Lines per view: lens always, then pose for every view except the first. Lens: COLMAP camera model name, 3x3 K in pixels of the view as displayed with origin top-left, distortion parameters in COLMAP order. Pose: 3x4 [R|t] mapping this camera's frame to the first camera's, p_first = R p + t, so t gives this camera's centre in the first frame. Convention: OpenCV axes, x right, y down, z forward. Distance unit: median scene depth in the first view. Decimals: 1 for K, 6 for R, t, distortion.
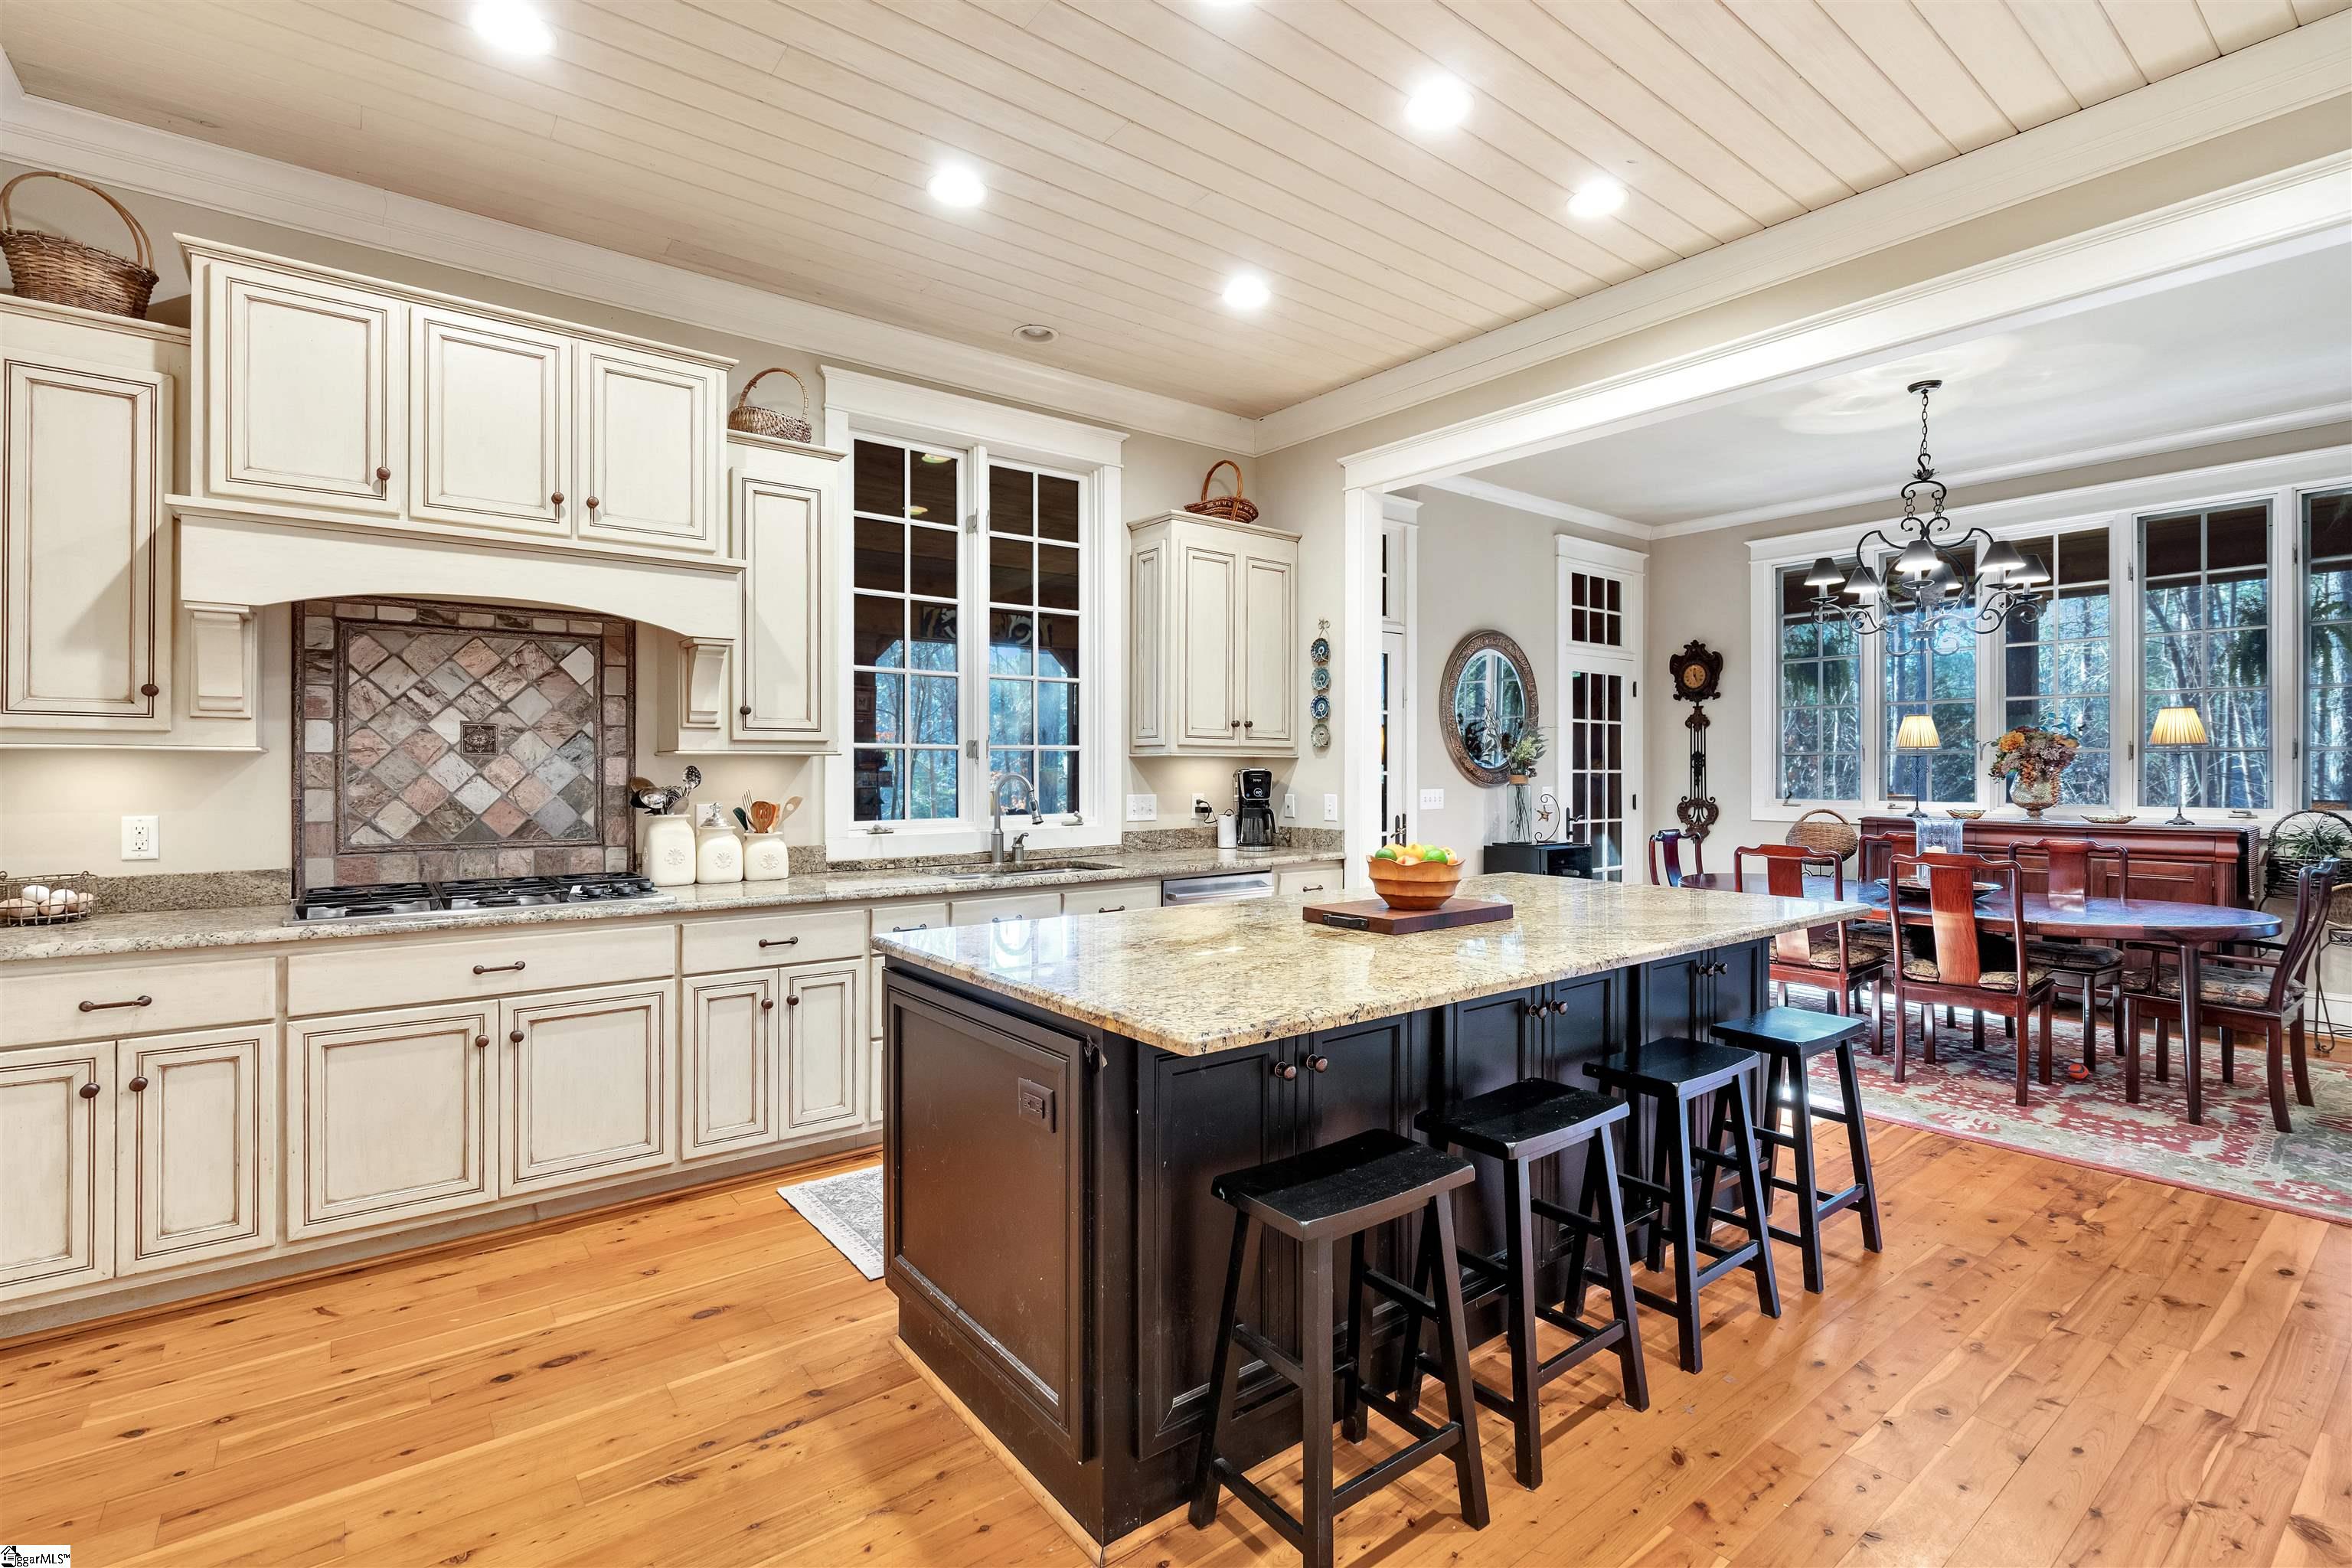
lens RADIAL K [[1132.6, 0, 1186.9], [0, 1132.6, 775.6], [0, 0, 1]] dist [0.033879, -0.002526]
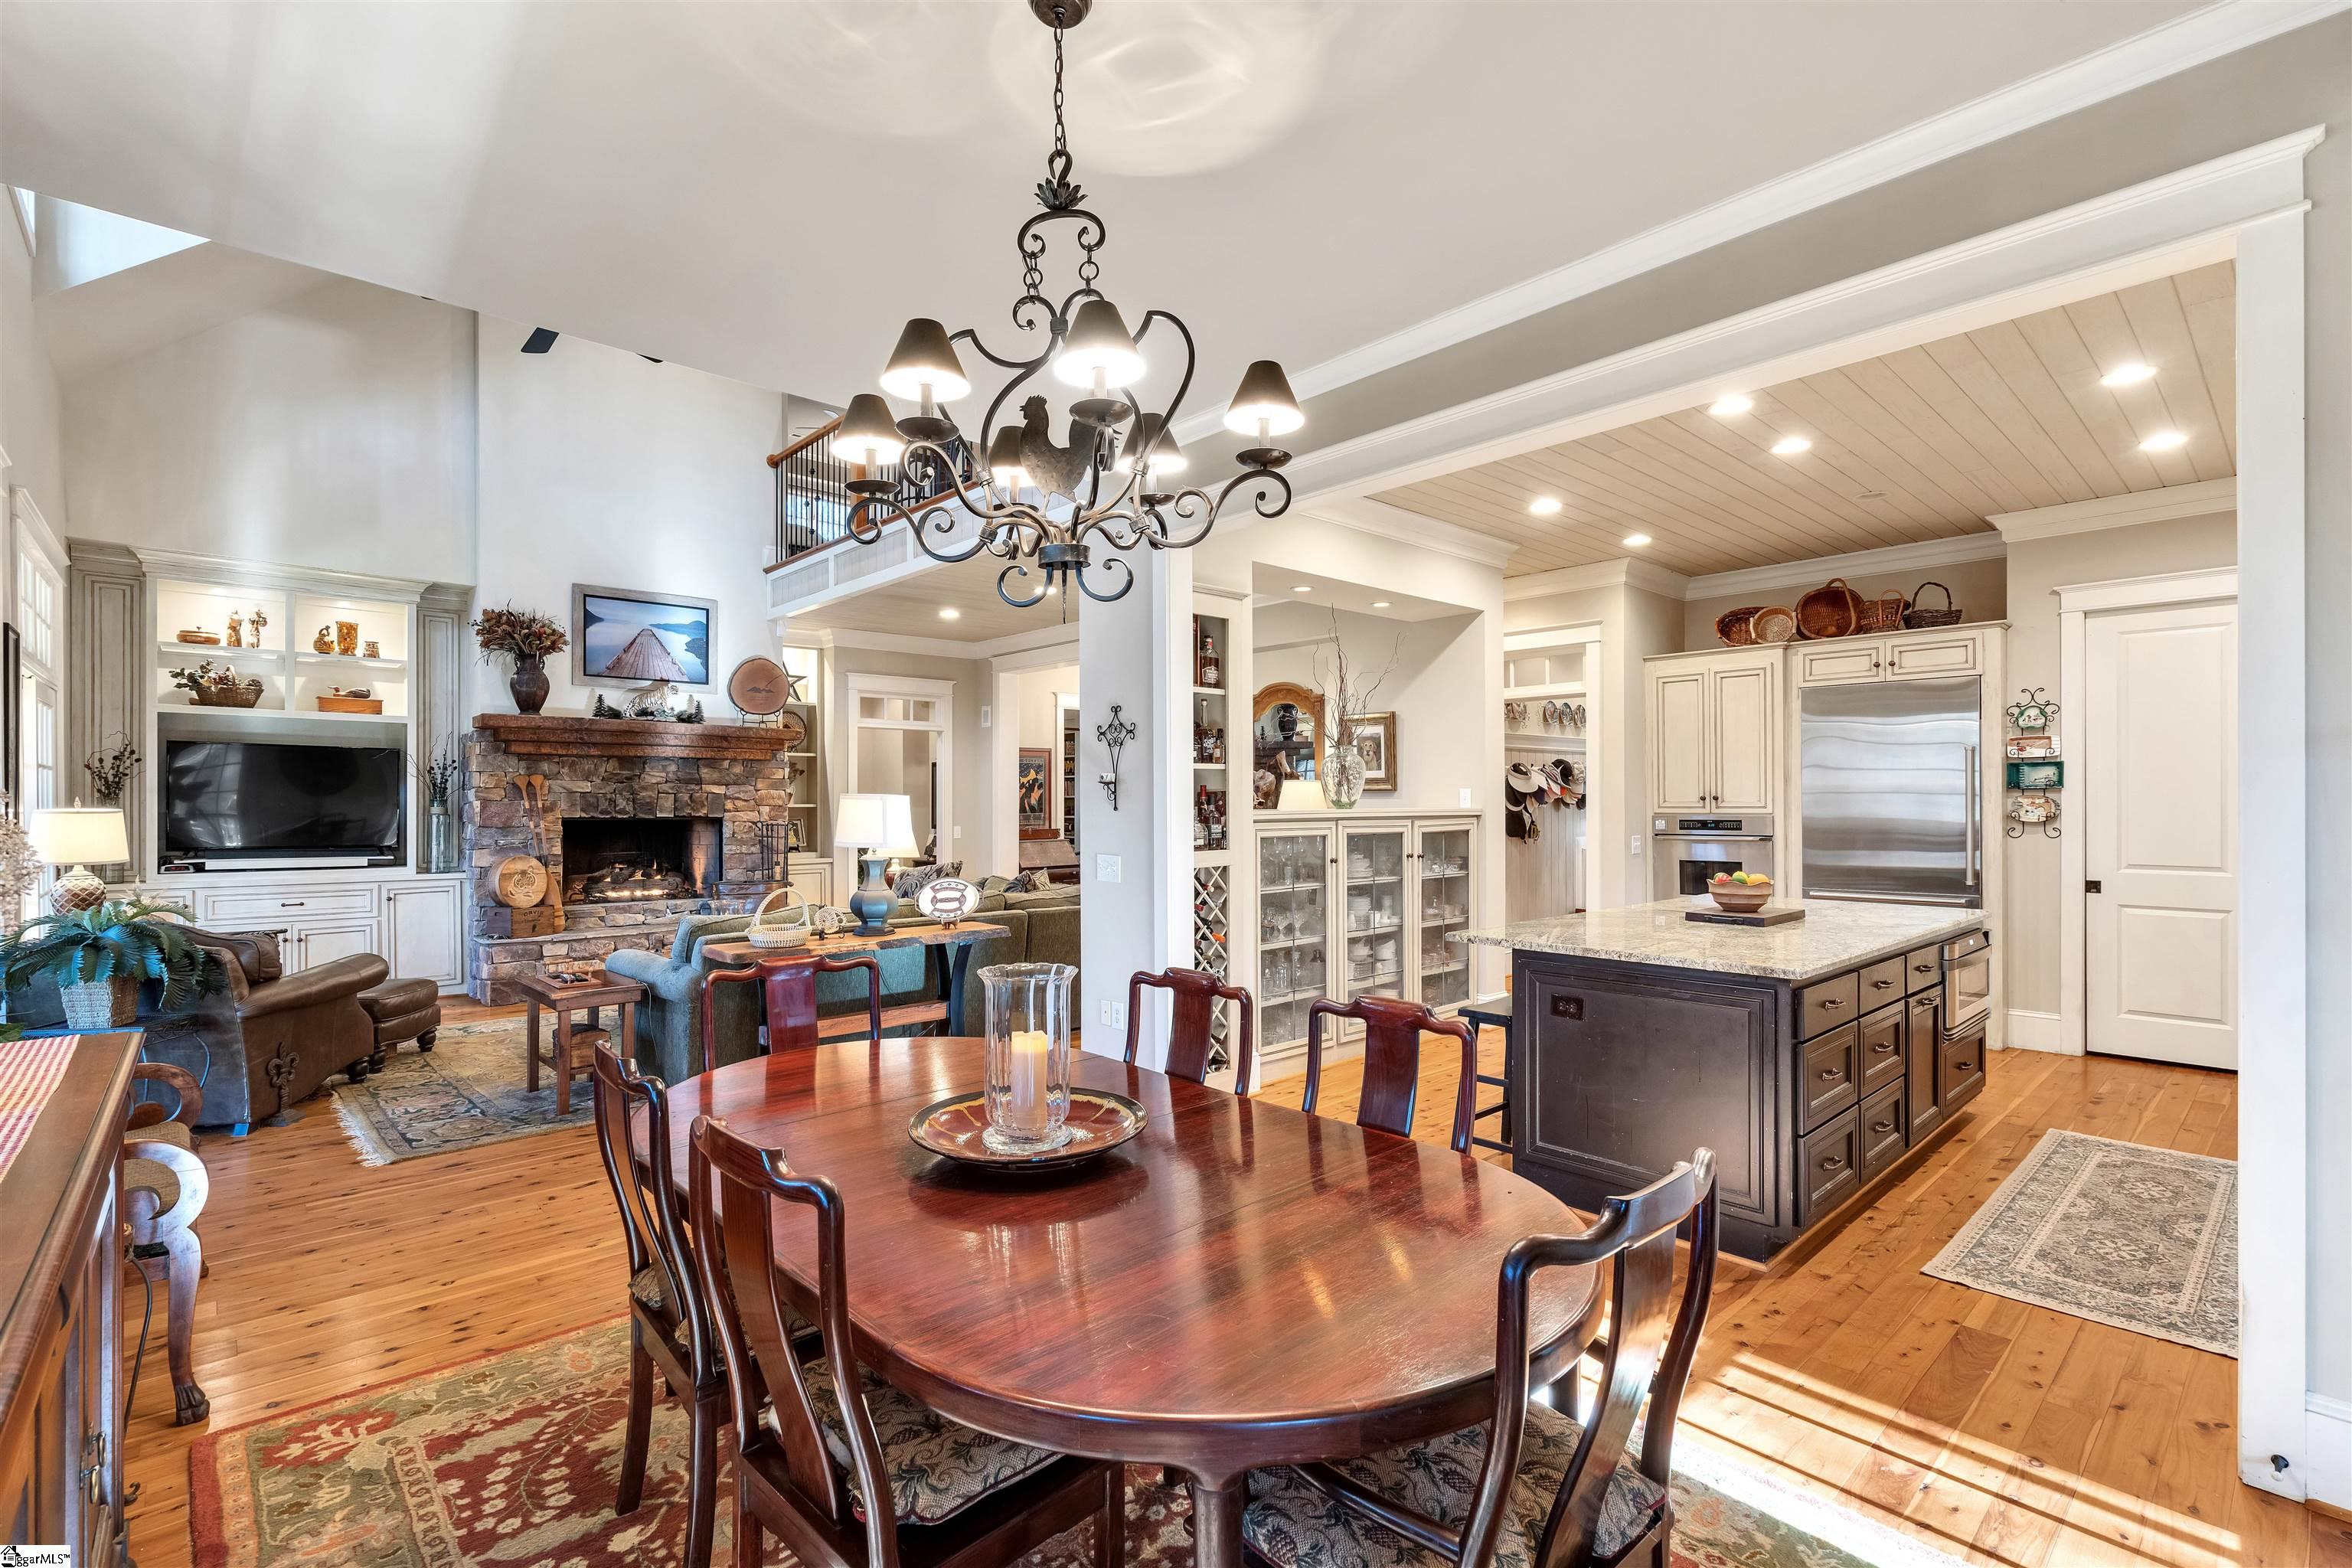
lens RADIAL K [[1077.2, 0, 1169.7], [0, 1077.2, 796.1], [0, 0, 1]] dist [-0.001912, 0.002082]
pose [[-0.998064, 0.004927, -0.061992, 0.762421], [0.005143, 0.999981, -0.003323, -0.034636], [0.061975, -0.003636, -0.998071, 1.722463]]
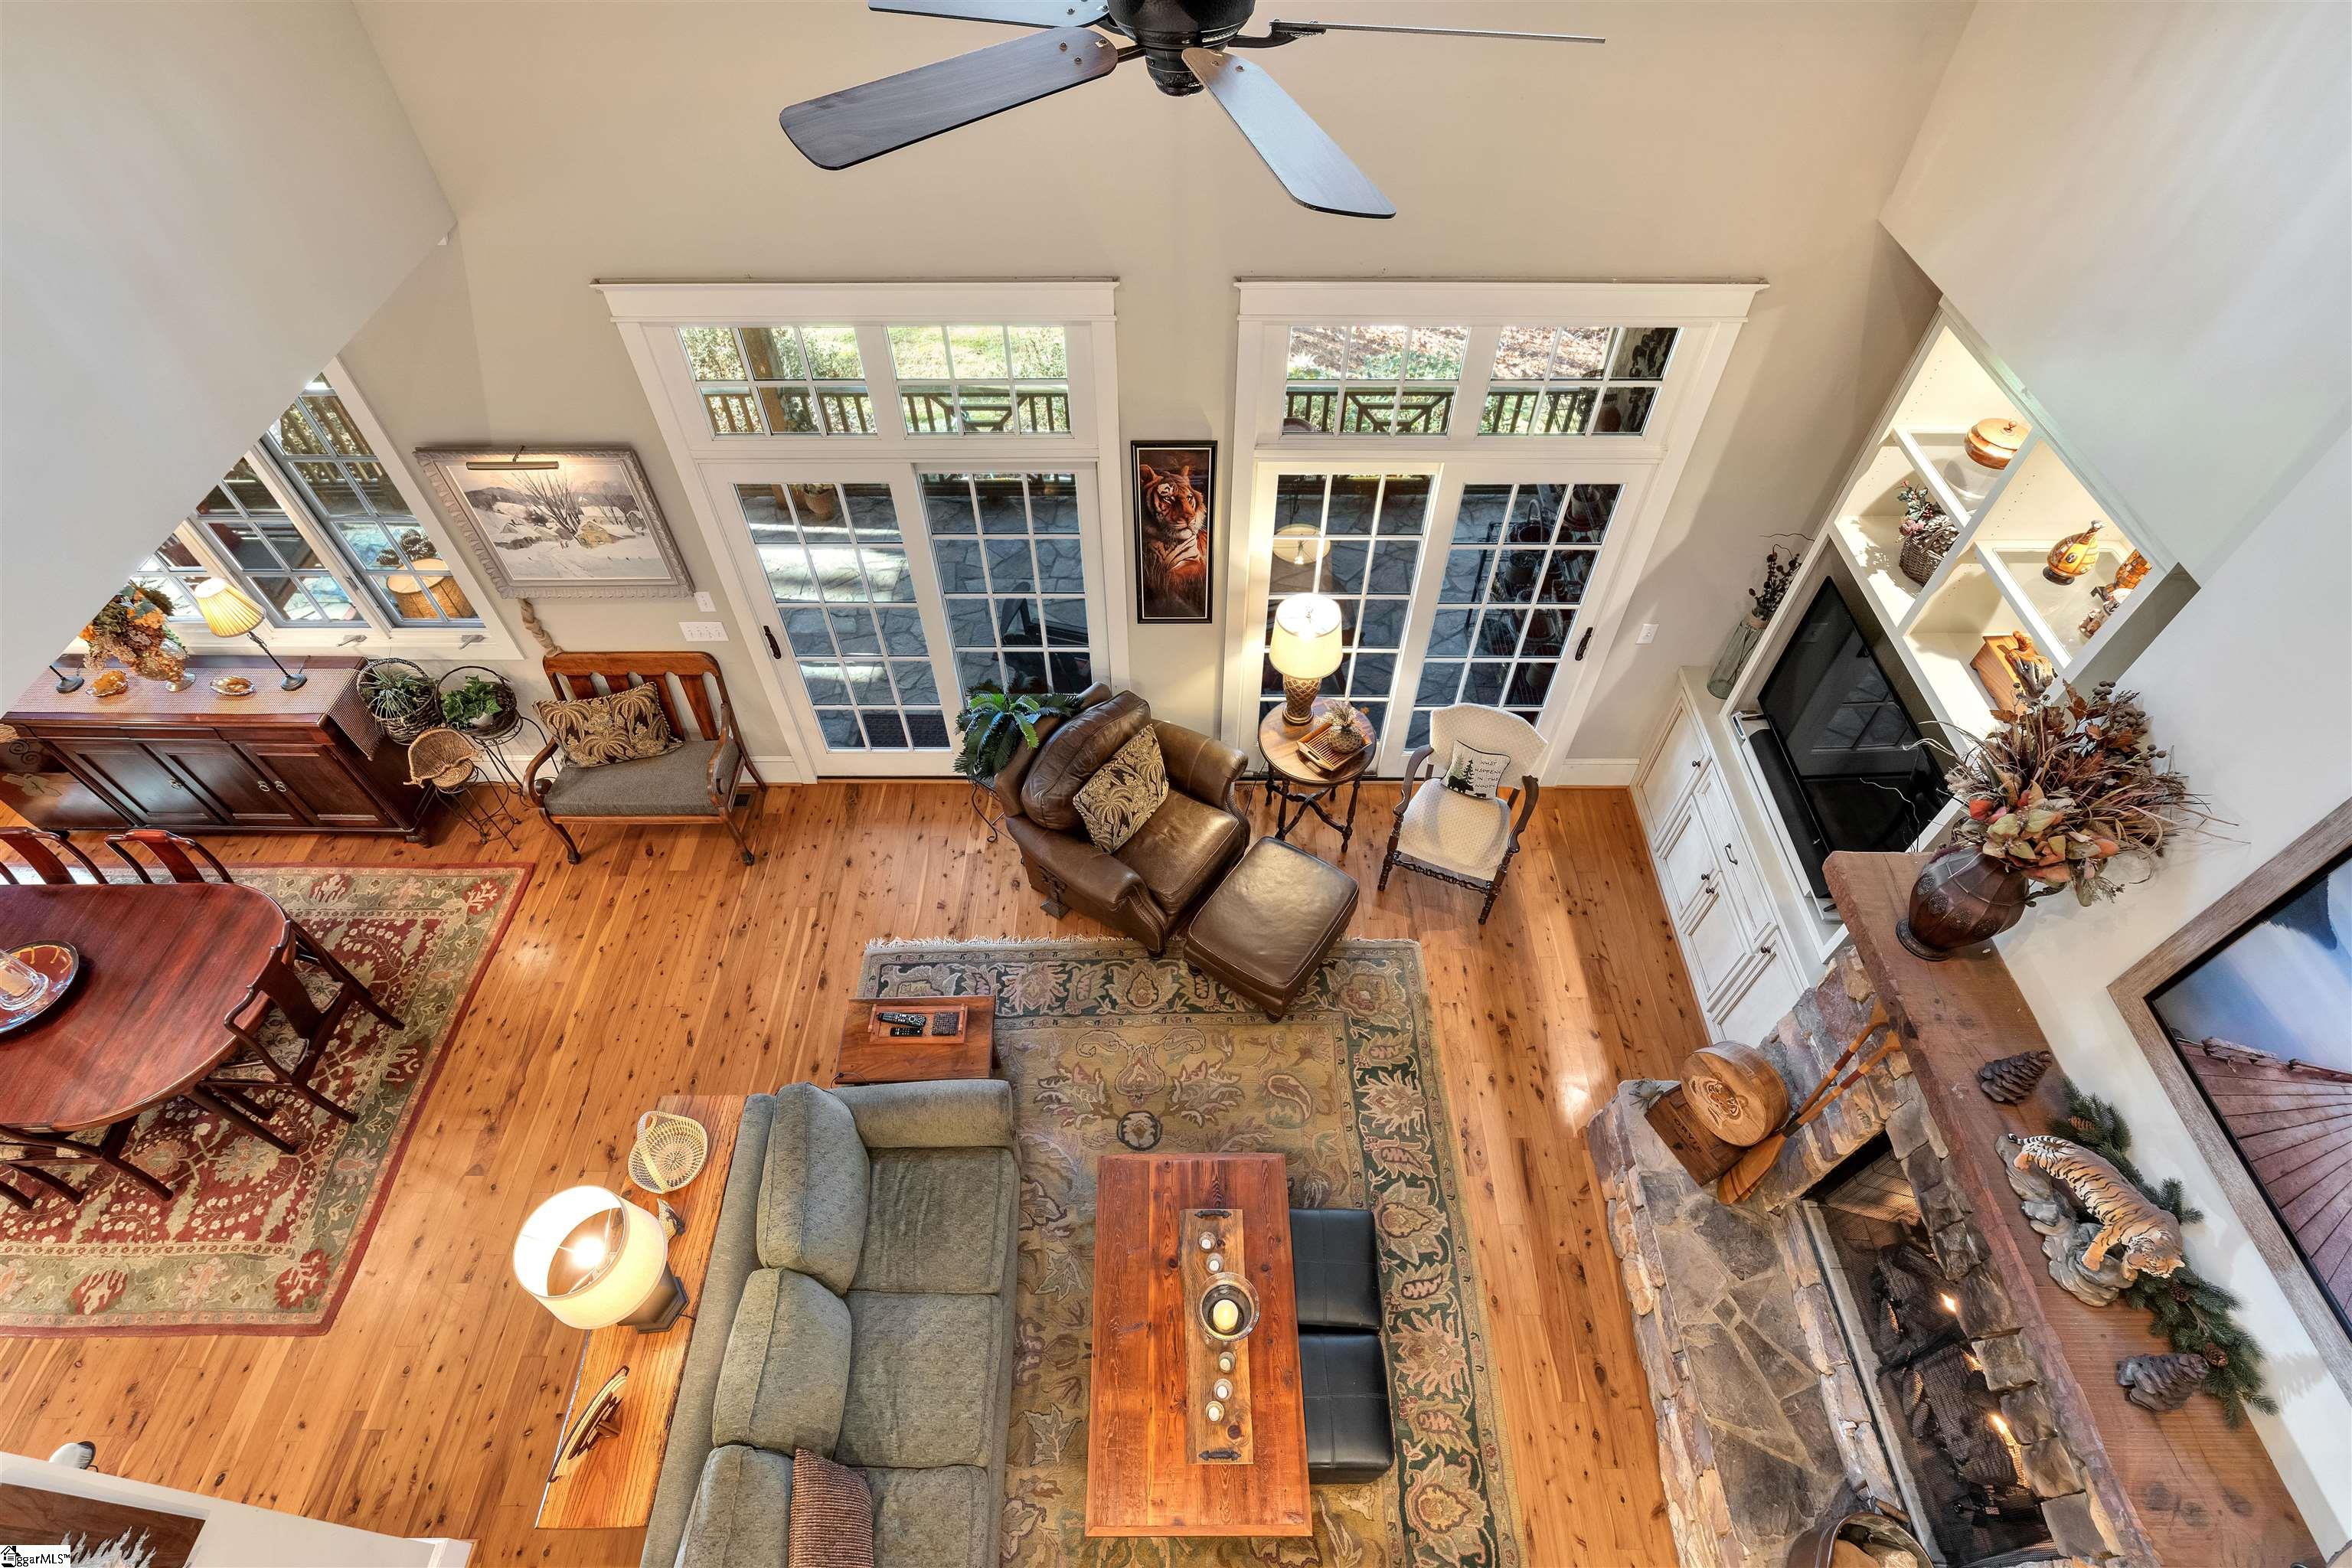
lens RADIAL K [[1077.2, 0, 1173.9], [0, 1077.2, 830.0], [0, 0, 1]] dist [-0.001912, 0.002082]
pose [[0.628096, -0.608521, 0.484971, 1.103028], [0.008068, 0.628307, 0.777924, -0.813165], [-0.778094, -0.484698, 0.399547, -0.049385]]
